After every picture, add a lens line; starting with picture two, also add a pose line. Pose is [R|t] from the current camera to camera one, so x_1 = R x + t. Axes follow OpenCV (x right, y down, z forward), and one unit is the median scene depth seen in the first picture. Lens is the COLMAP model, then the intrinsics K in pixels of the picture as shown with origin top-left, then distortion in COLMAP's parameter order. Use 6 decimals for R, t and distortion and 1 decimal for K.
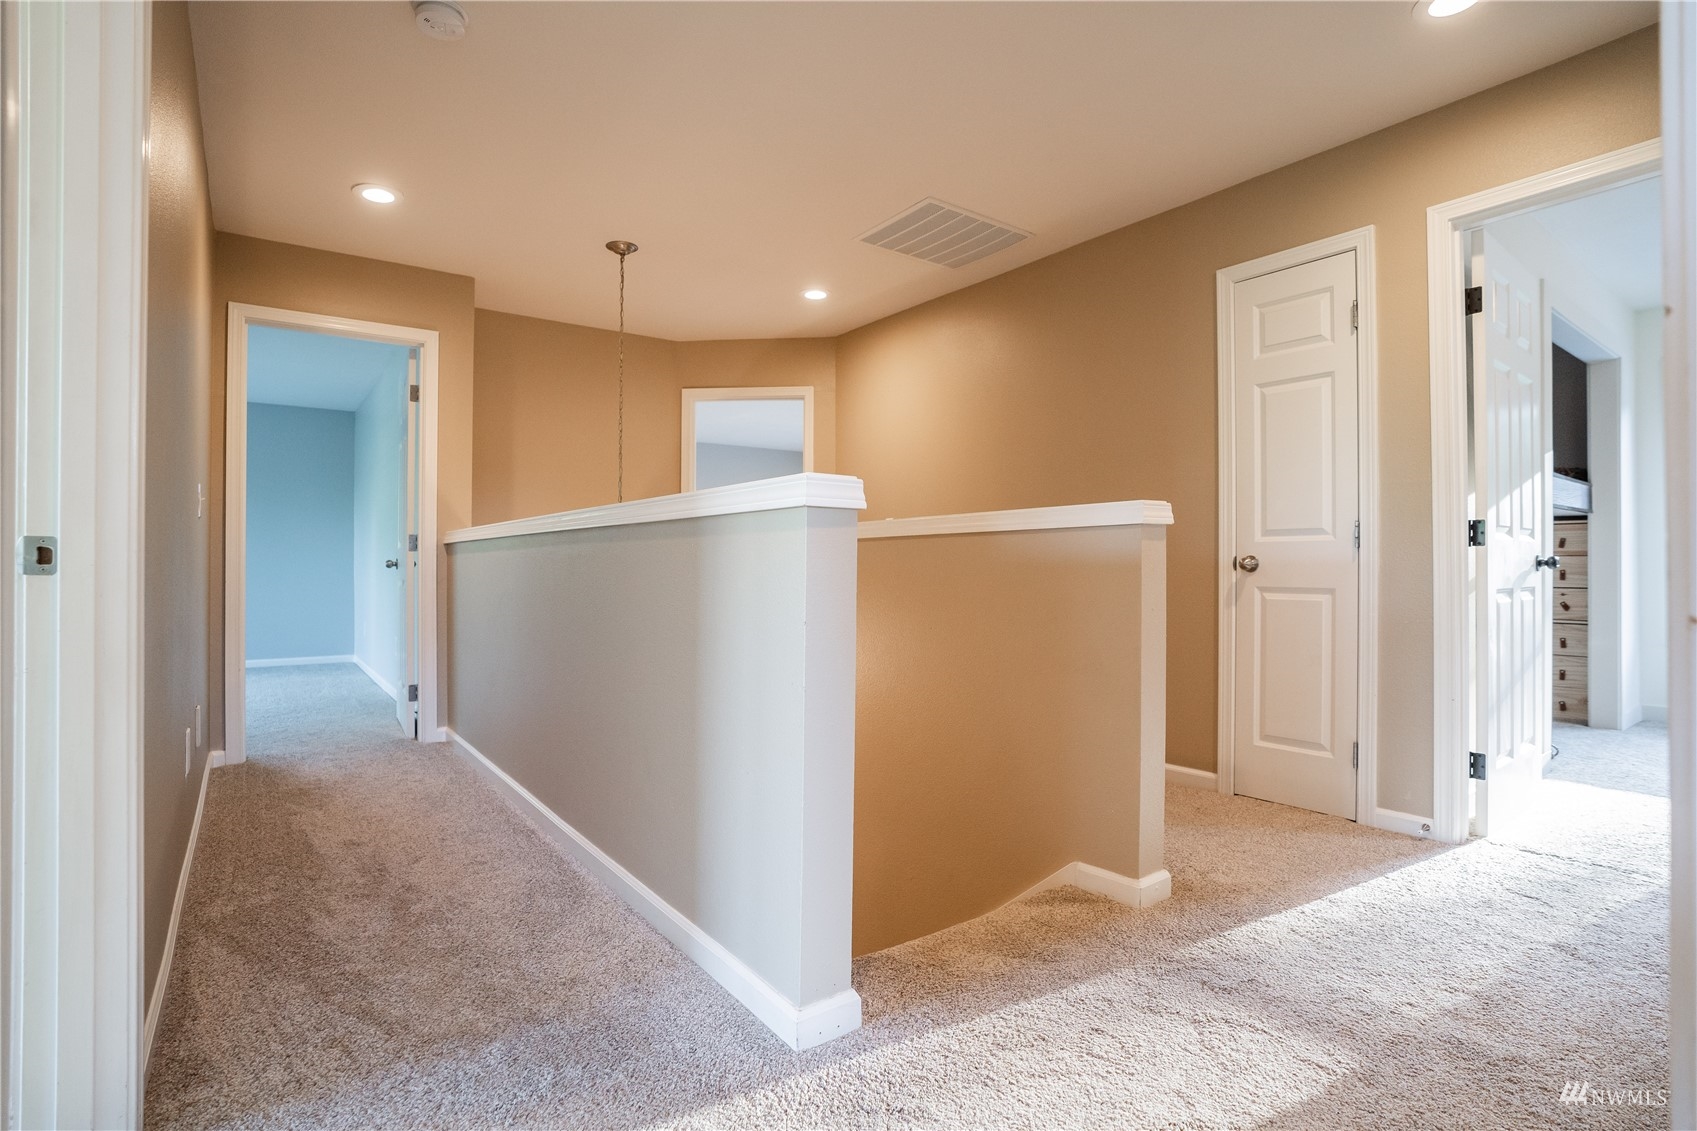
lens RADIAL K [[827.6, 0, 853.7], [0, 827.6, 565.8], [0, 0, 1]] dist [-0.027041, -0.000608]
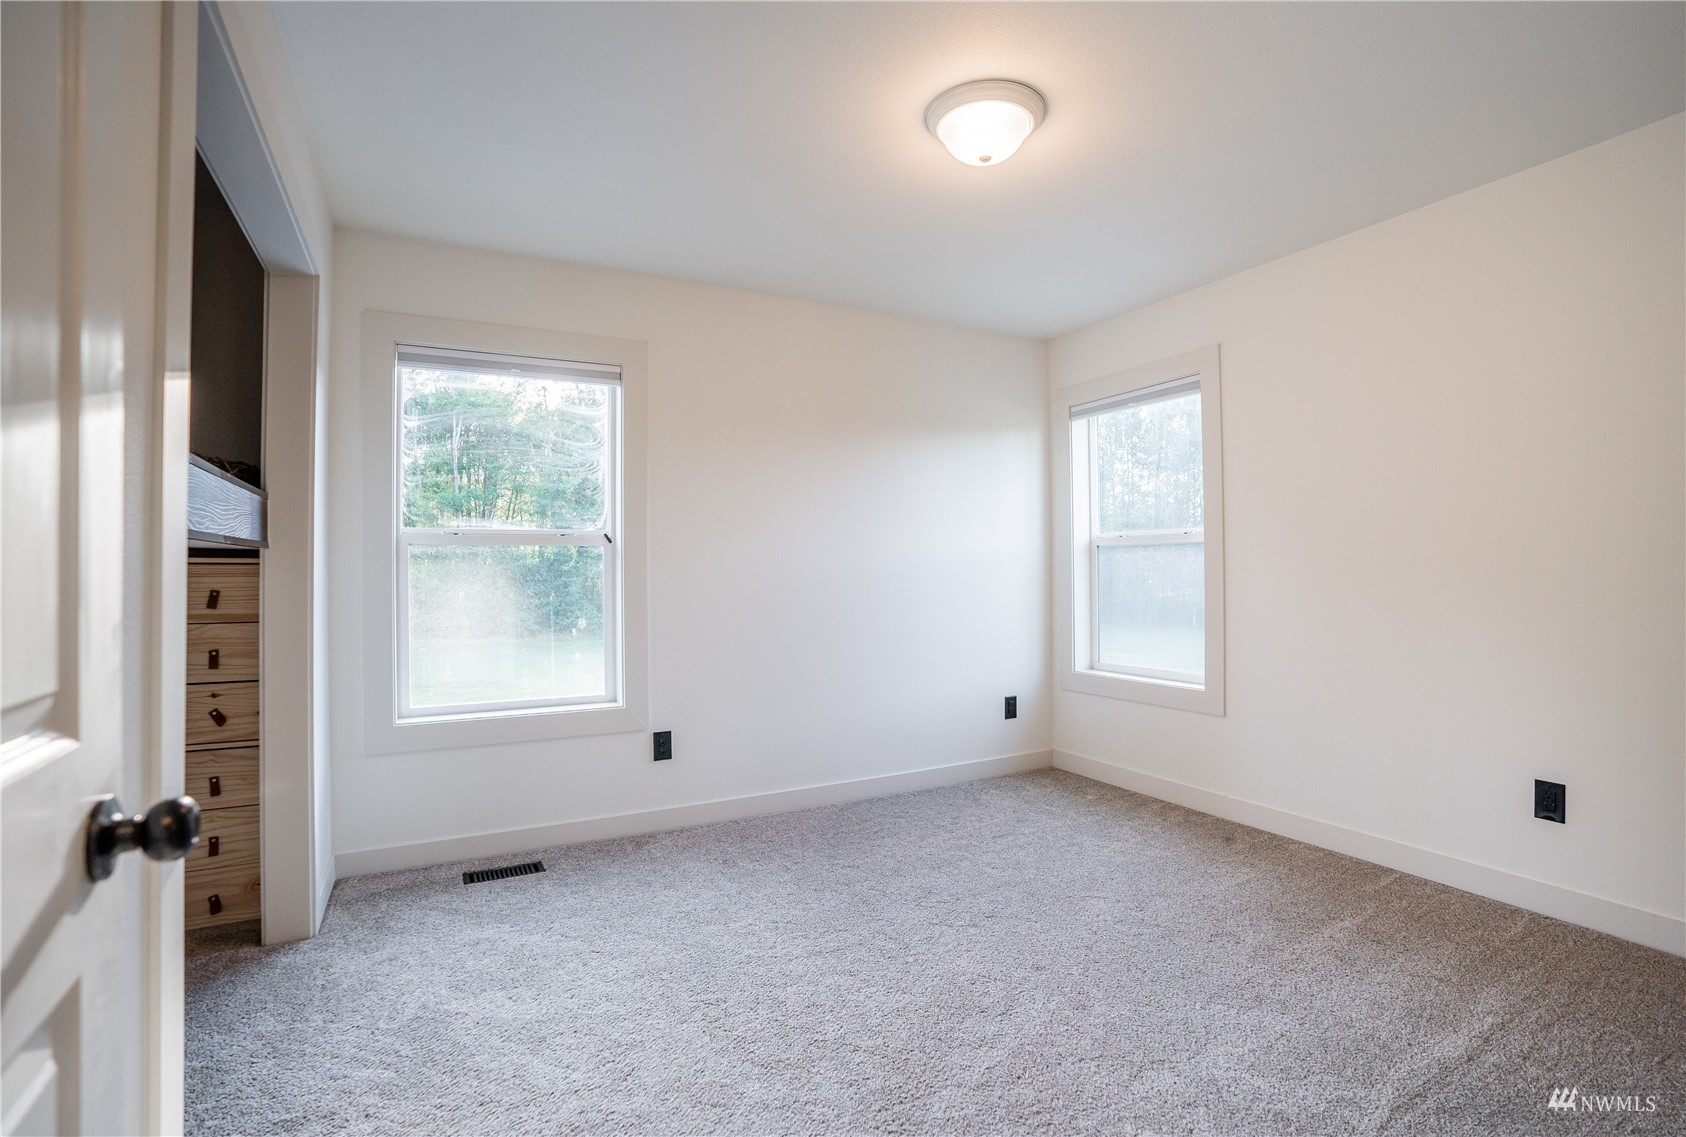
lens RADIAL K [[770.1, 0, 846.9], [0, 770.1, 567.5], [0, 0, 1]] dist [-0.012395, -0.000106]
pose [[0.157860, 0.003799, 0.987454, 0.451161], [-0.001661, 0.999992, -0.003581, -0.049277], [-0.987460, -0.001074, 0.157865, 0.516586]]
